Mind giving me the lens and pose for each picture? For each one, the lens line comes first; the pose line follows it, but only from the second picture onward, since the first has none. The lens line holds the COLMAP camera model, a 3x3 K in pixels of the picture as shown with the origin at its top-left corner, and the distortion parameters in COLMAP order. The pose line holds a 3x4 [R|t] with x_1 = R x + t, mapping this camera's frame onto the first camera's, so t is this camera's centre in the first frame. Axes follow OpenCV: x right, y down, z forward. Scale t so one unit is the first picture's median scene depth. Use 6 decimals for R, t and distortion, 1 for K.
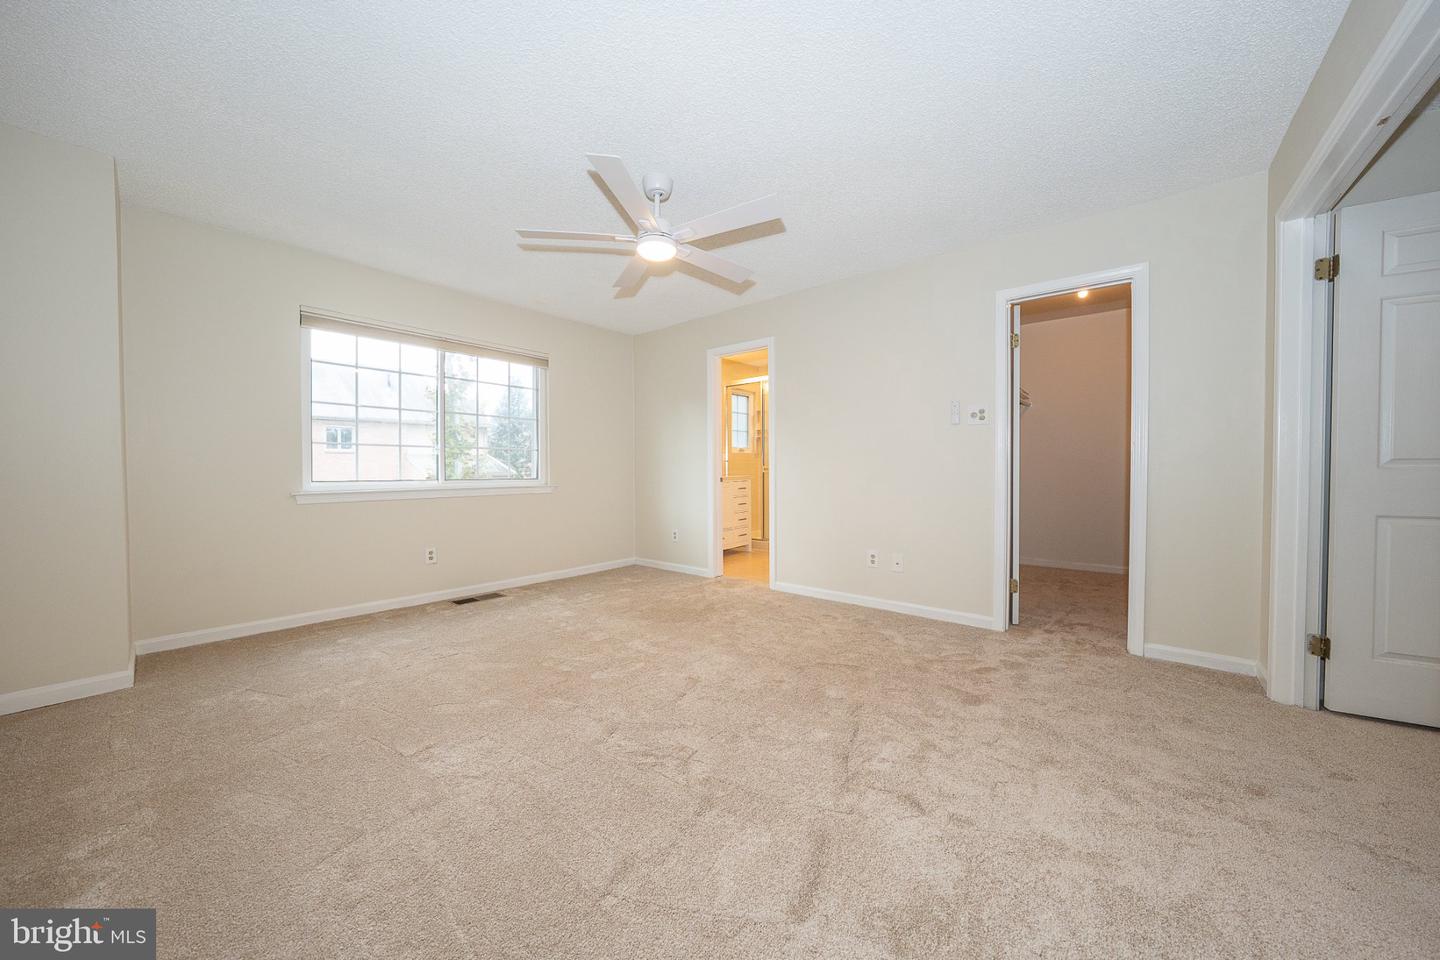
lens RADIAL K [[493.3, 0, 714.8], [0, 493.3, 469.4], [0, 0, 1]] dist [-0.025217, 0.004751]
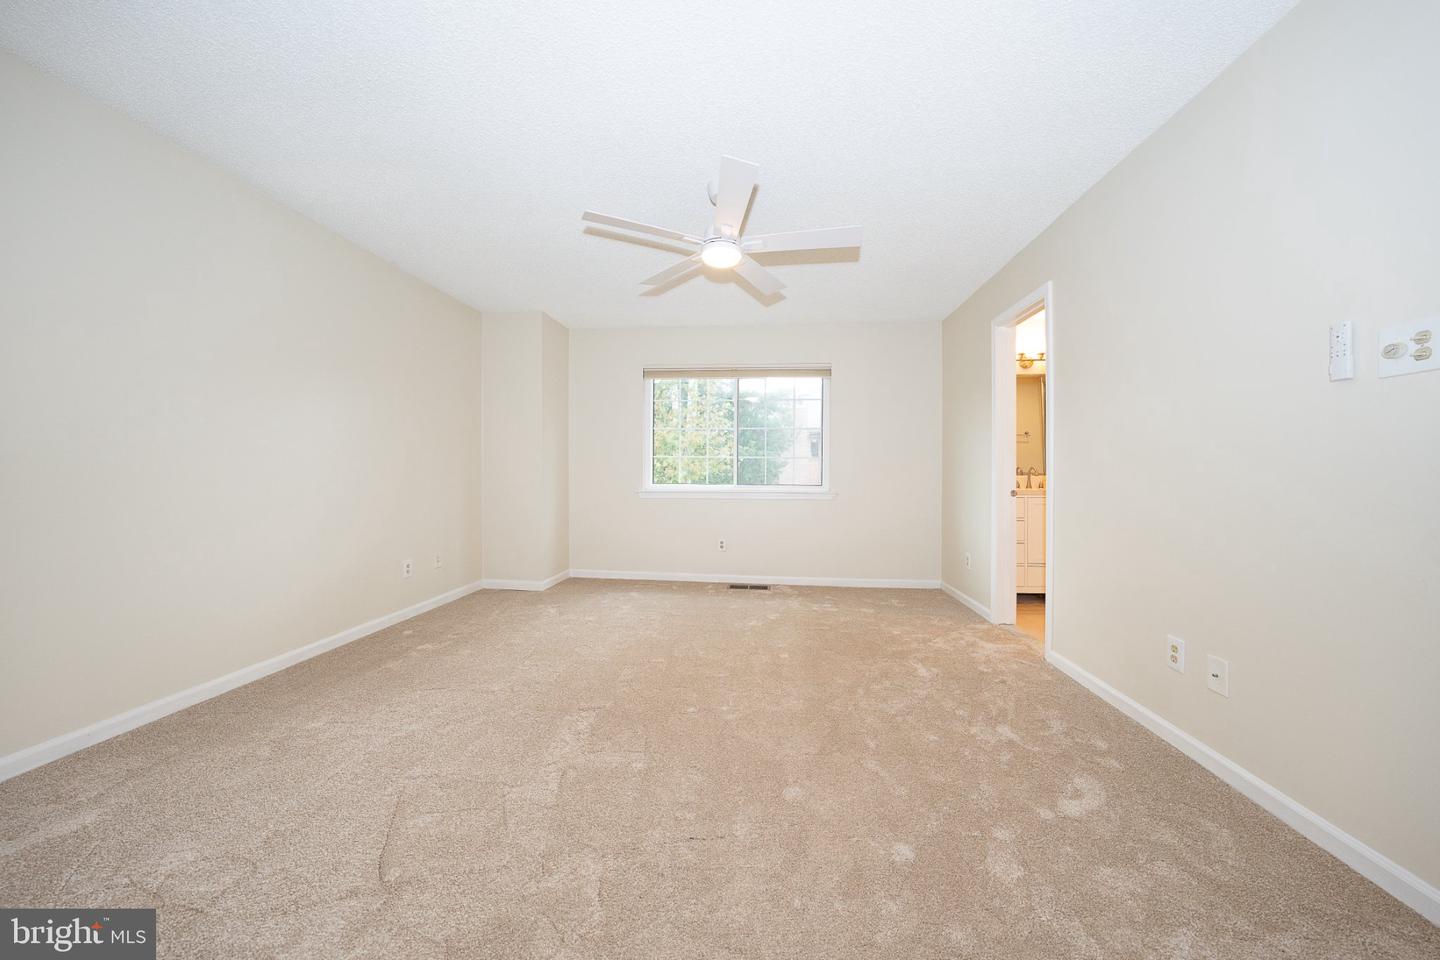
lens RADIAL K [[493.3, 0, 725.4], [0, 493.3, 472.9], [0, 0, 1]] dist [-0.025217, 0.004751]
pose [[0.572753, 0.006015, -0.819706, 0.363039], [-0.008937, 0.999959, 0.001093, -0.006598], [0.819679, 0.006700, 0.572784, 0.235766]]
